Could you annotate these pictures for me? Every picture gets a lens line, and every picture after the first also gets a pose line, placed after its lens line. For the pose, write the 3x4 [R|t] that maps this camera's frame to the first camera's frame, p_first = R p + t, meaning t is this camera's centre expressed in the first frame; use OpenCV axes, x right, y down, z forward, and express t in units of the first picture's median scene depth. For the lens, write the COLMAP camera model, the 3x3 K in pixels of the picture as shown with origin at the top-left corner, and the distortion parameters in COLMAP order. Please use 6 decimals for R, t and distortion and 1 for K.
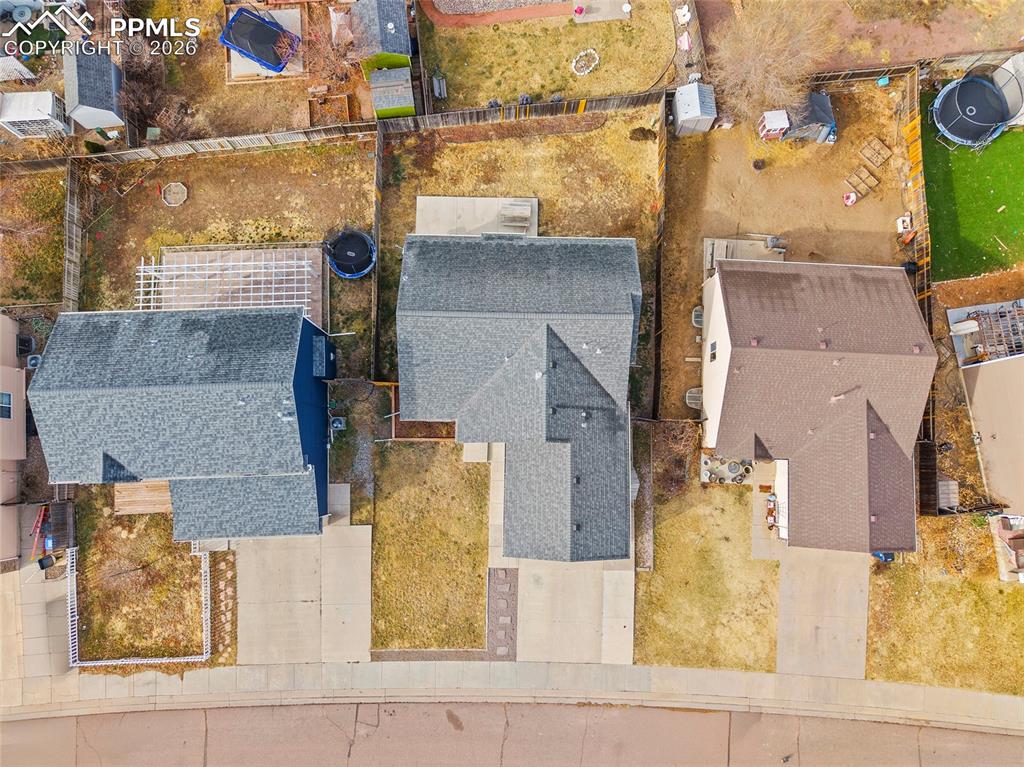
lens RADIAL K [[704.3, 0, 515.7], [0, 704.3, 380.4], [0, 0, 1]] dist [0.015295, -0.004007]
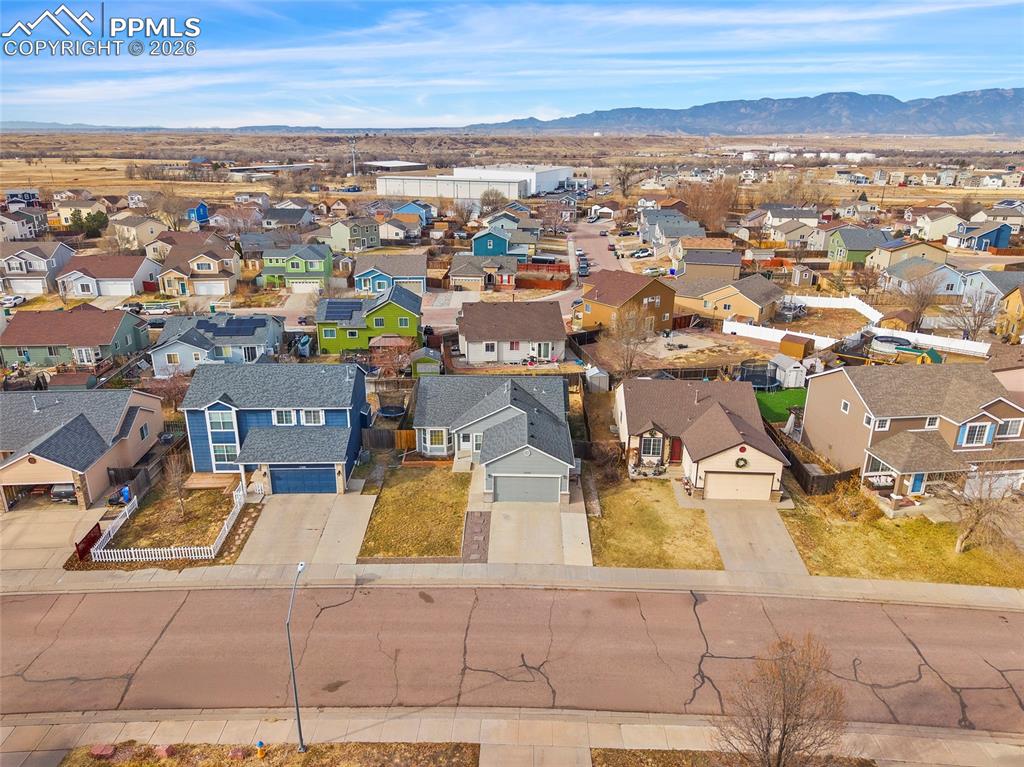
lens RADIAL K [[701.6, 0, 512.0], [0, 701.6, 383.5], [0, 0, 1]] dist [0.073427, -0.097246]
pose [[0.999958, -0.009213, 0.000009, 0.042160], [0.003998, 0.433132, -0.901322, 1.272398], [0.008300, 0.901283, 0.433151, 0.266781]]
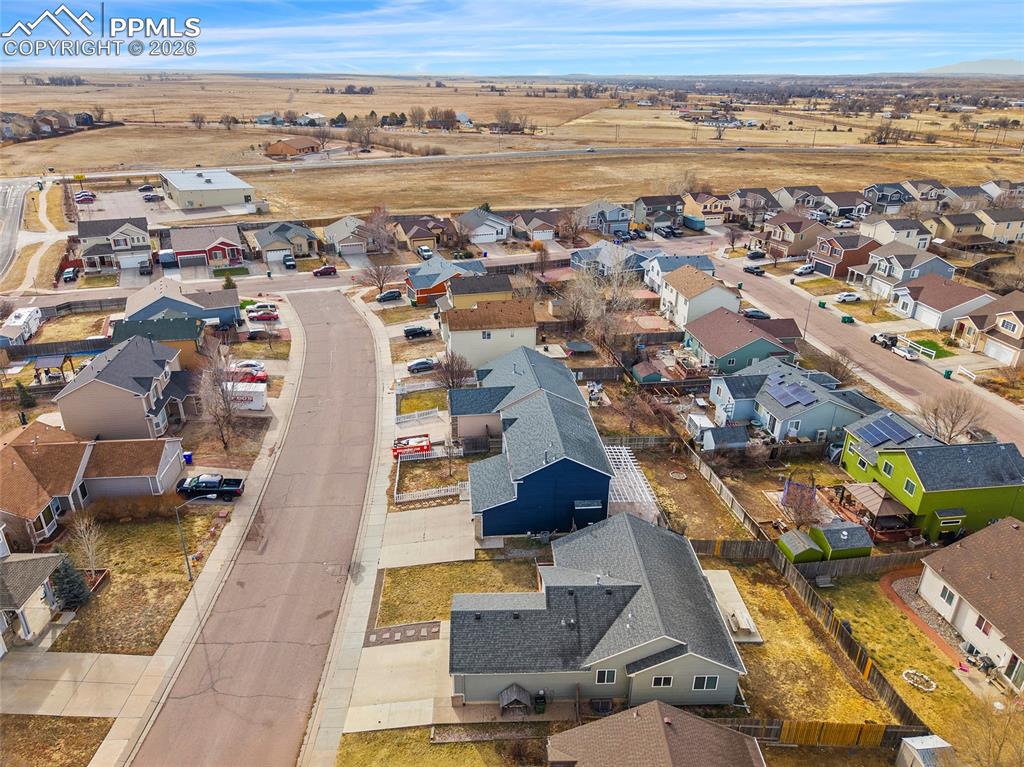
lens RADIAL K [[701.6, 0, 512.0], [0, 701.6, 383.5], [0, 0, 1]] dist [0.073427, -0.097246]
pose [[0.052160, 0.390101, -0.919294, 0.932521], [-0.992074, 0.125617, -0.002985, 0.092789], [0.114314, 0.912163, 0.393561, 0.146458]]
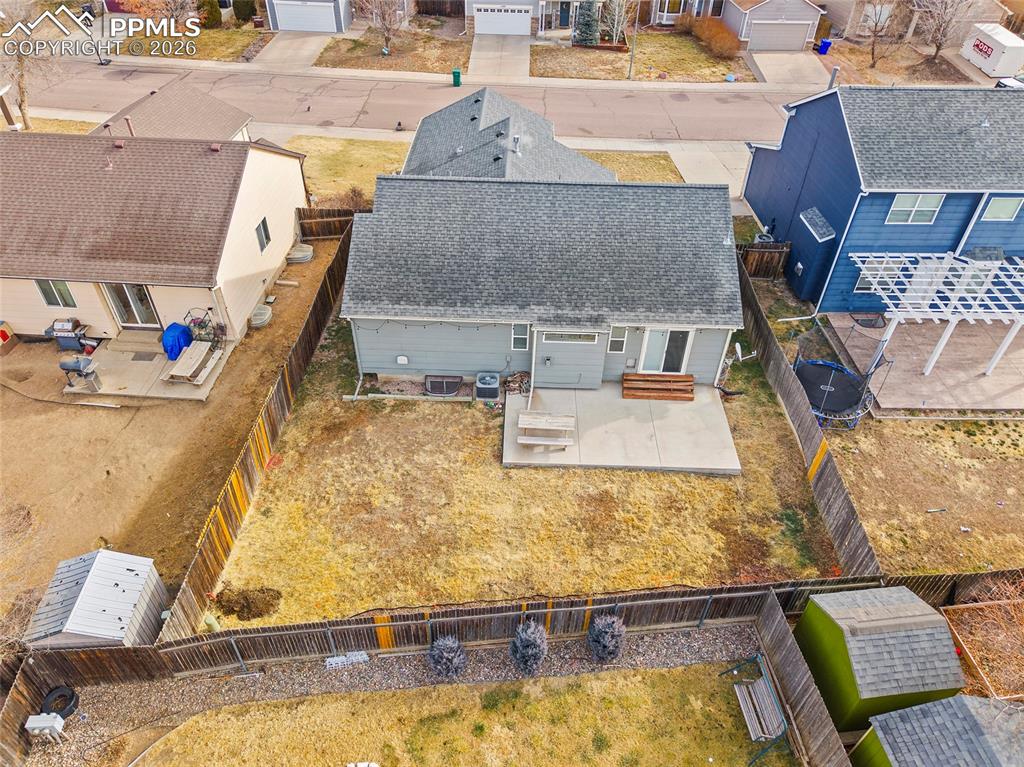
lens RADIAL K [[701.6, 0, 512.0], [0, 701.6, 383.5], [0, 0, 1]] dist [0.073427, -0.097246]
pose [[-0.999047, -0.038517, -0.020510, 0.039409], [0.003876, -0.546468, 0.837471, -0.685307], [-0.043465, 0.836594, 0.546097, 0.708793]]
